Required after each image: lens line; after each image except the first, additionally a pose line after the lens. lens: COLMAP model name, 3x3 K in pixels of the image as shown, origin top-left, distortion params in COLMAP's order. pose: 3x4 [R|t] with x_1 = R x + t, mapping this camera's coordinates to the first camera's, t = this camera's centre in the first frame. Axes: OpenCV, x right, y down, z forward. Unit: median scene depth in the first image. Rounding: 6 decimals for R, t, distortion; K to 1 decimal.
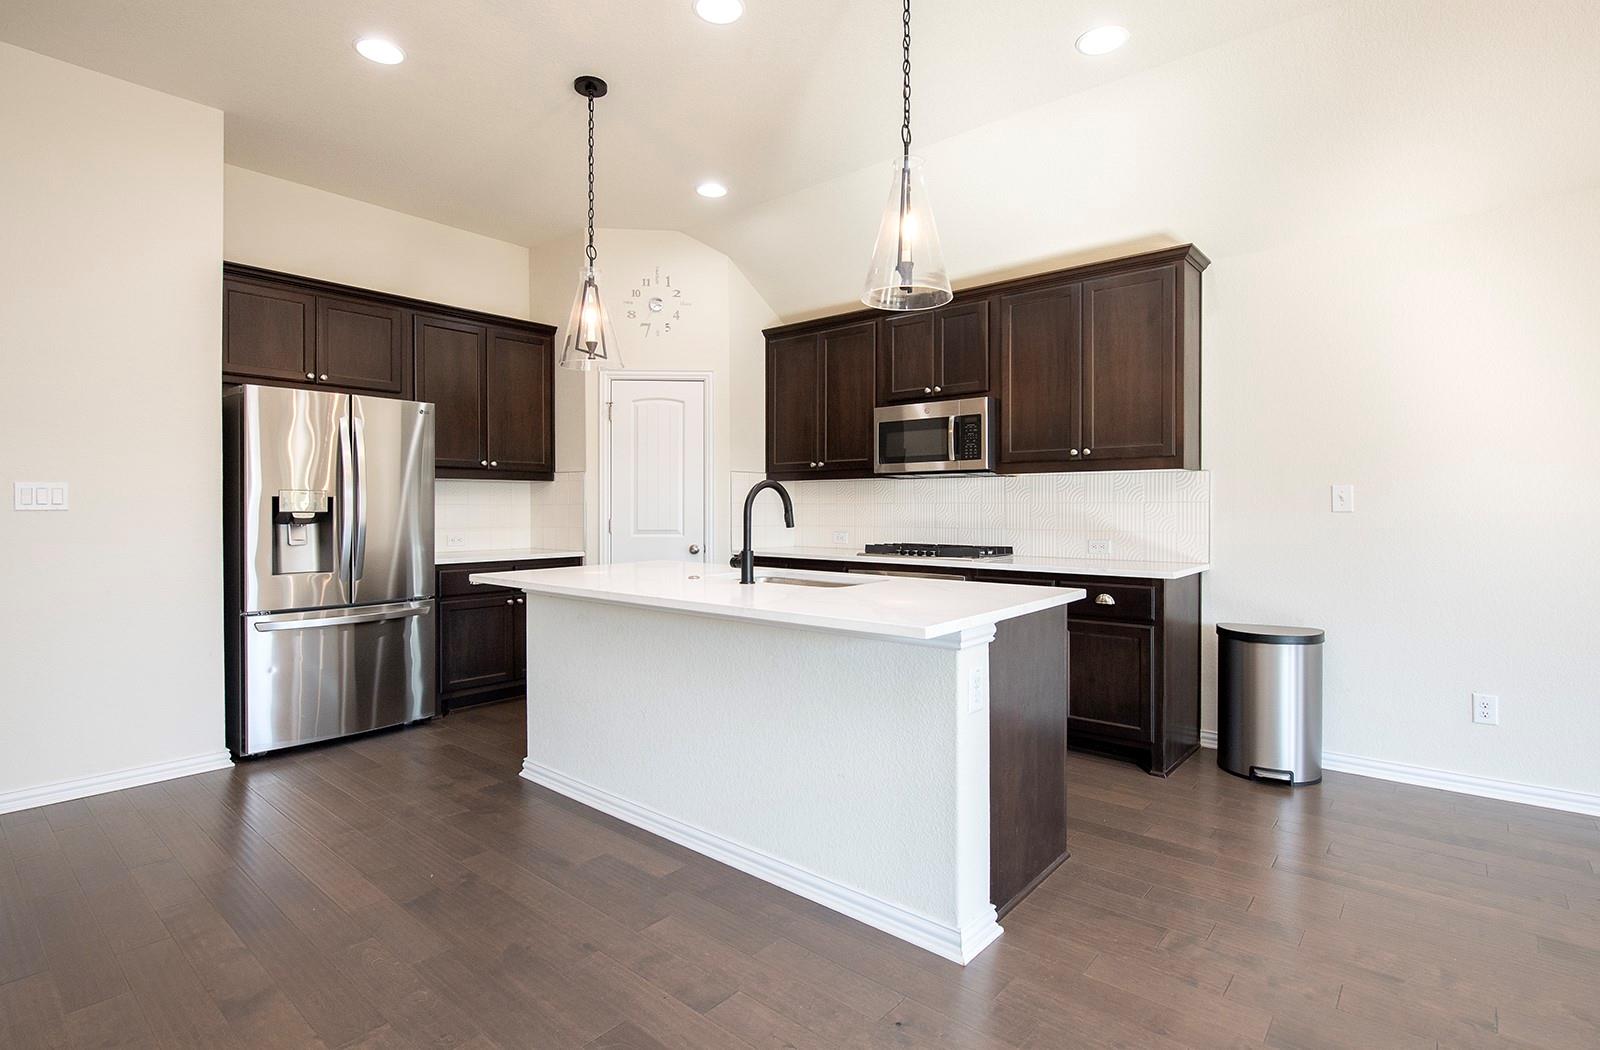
lens RADIAL K [[778.0, 0, 795.4], [0, 778.0, 513.4], [0, 0, 1]] dist [-0.003778, -0.000271]
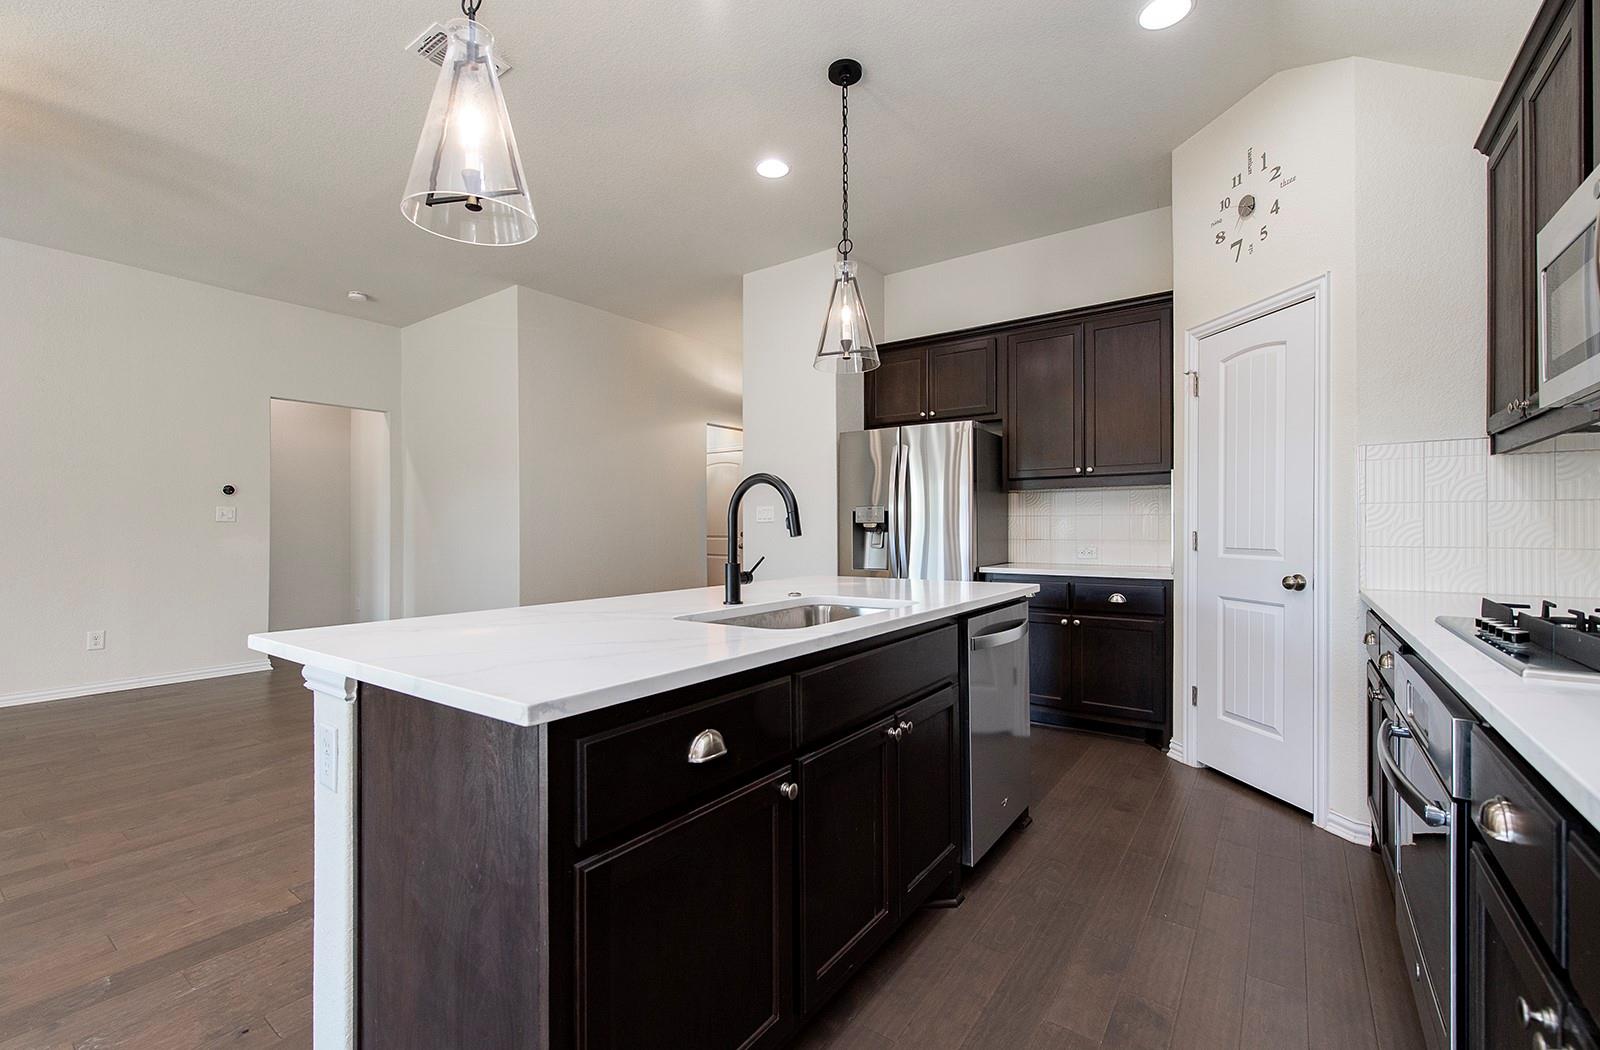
lens RADIAL K [[687.0, 0, 794.1], [0, 687.0, 527.8], [0, 0, 1]] dist [0.001074, 0.000076]
pose [[0.077067, -0.000627, -0.997026, 0.408745], [-0.003811, 0.999992, -0.000924, 0.006615], [0.997019, 0.003870, 0.077064, 0.627458]]
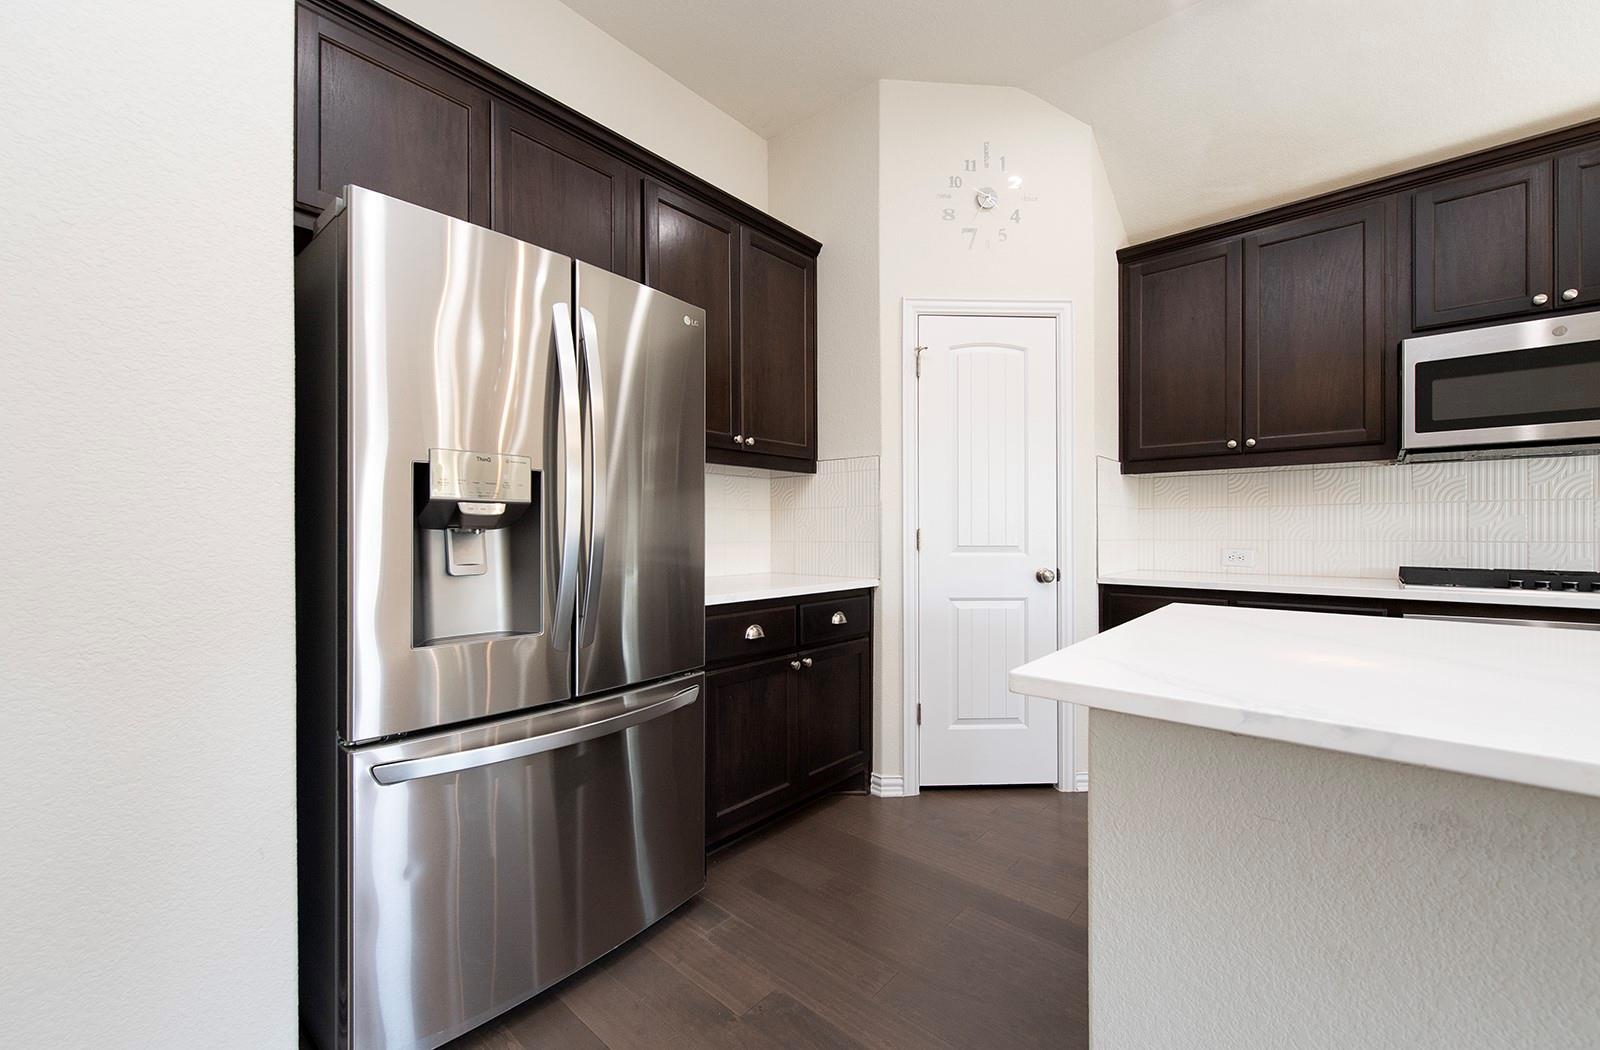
lens RADIAL K [[634.6, 0, 805.1], [0, 634.6, 532.0], [0, 0, 1]] dist [-0.000647, -0.000510]
pose [[0.999882, -0.002285, -0.015221, -0.354478], [0.002199, 0.999981, -0.005688, 0.014182], [0.015234, 0.005654, 0.999868, 0.512594]]
